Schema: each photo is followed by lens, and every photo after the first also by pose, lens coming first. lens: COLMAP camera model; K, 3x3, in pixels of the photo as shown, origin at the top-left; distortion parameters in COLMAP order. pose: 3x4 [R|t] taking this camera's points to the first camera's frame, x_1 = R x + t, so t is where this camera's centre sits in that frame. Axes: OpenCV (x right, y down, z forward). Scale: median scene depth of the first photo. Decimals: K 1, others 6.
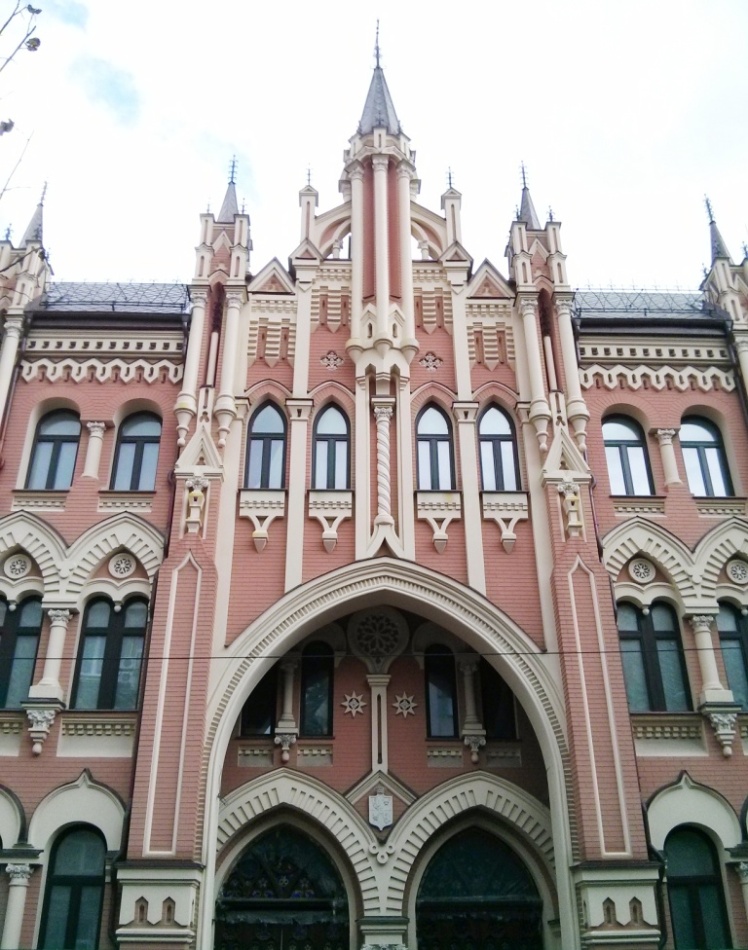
lens RADIAL K [[878.3, 0, 376.7], [0, 878.3, 513.7], [0, 0, 1]] dist [0.062793, -0.211044]
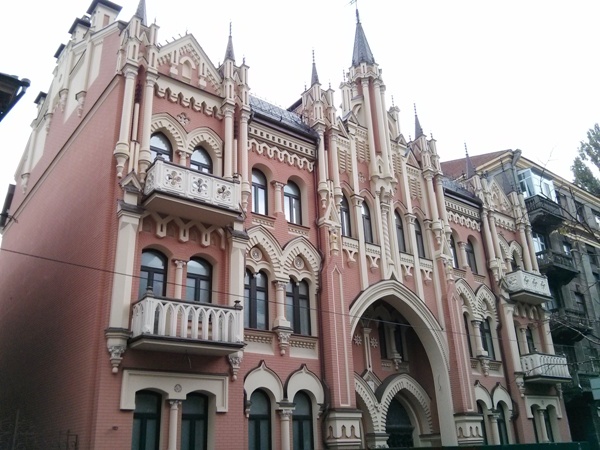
lens RADIAL K [[528.8, 0, 300.0], [0, 528.8, 225.0], [0, 0, 1]] dist [0.040702, -0.207044]
pose [[0.816839, 0.215979, 0.534908, -0.877470], [-0.247018, 0.968910, -0.014003, -0.008883], [-0.521302, -0.120694, 0.844794, -0.015371]]
